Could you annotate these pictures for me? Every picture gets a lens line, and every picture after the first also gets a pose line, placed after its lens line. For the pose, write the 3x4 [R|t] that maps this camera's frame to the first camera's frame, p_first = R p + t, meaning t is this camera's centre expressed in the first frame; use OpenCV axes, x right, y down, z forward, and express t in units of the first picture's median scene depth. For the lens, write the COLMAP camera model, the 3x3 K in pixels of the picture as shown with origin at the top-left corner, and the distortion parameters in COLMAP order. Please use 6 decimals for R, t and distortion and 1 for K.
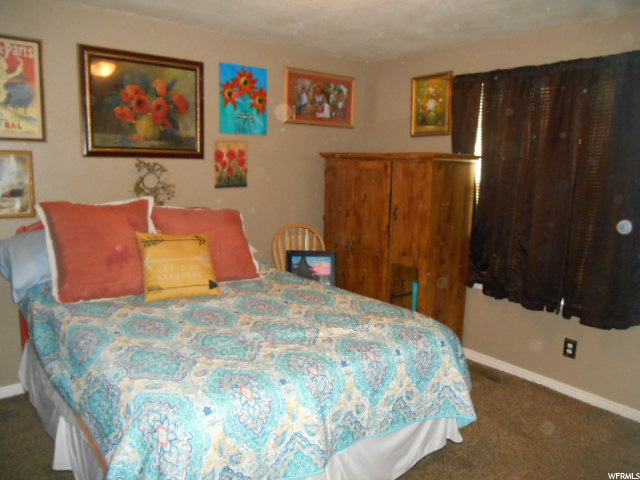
lens RADIAL K [[515.2, 0, 320.0], [0, 515.2, 240.0], [0, 0, 1]] dist [-0.002500, 0.003494]
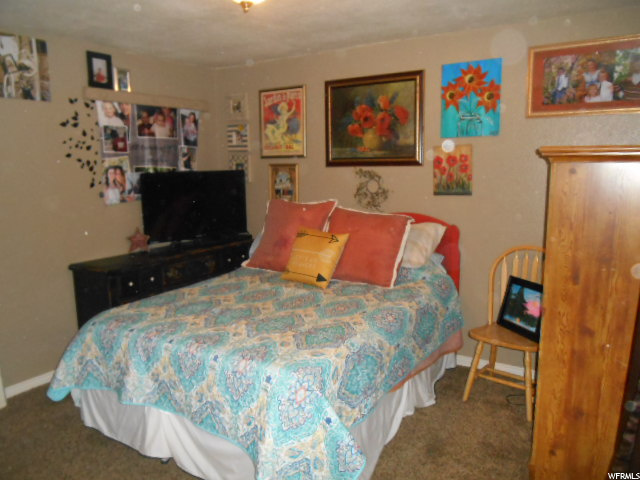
lens RADIAL K [[515.2, 0, 320.0], [0, 515.2, 240.0], [0, 0, 1]] dist [-0.002500, 0.003494]
pose [[0.298793, 0.116313, -0.947203, 0.670452], [-0.126280, 0.988636, 0.081567, -0.069562], [0.945926, 0.095241, 0.310085, 0.504820]]
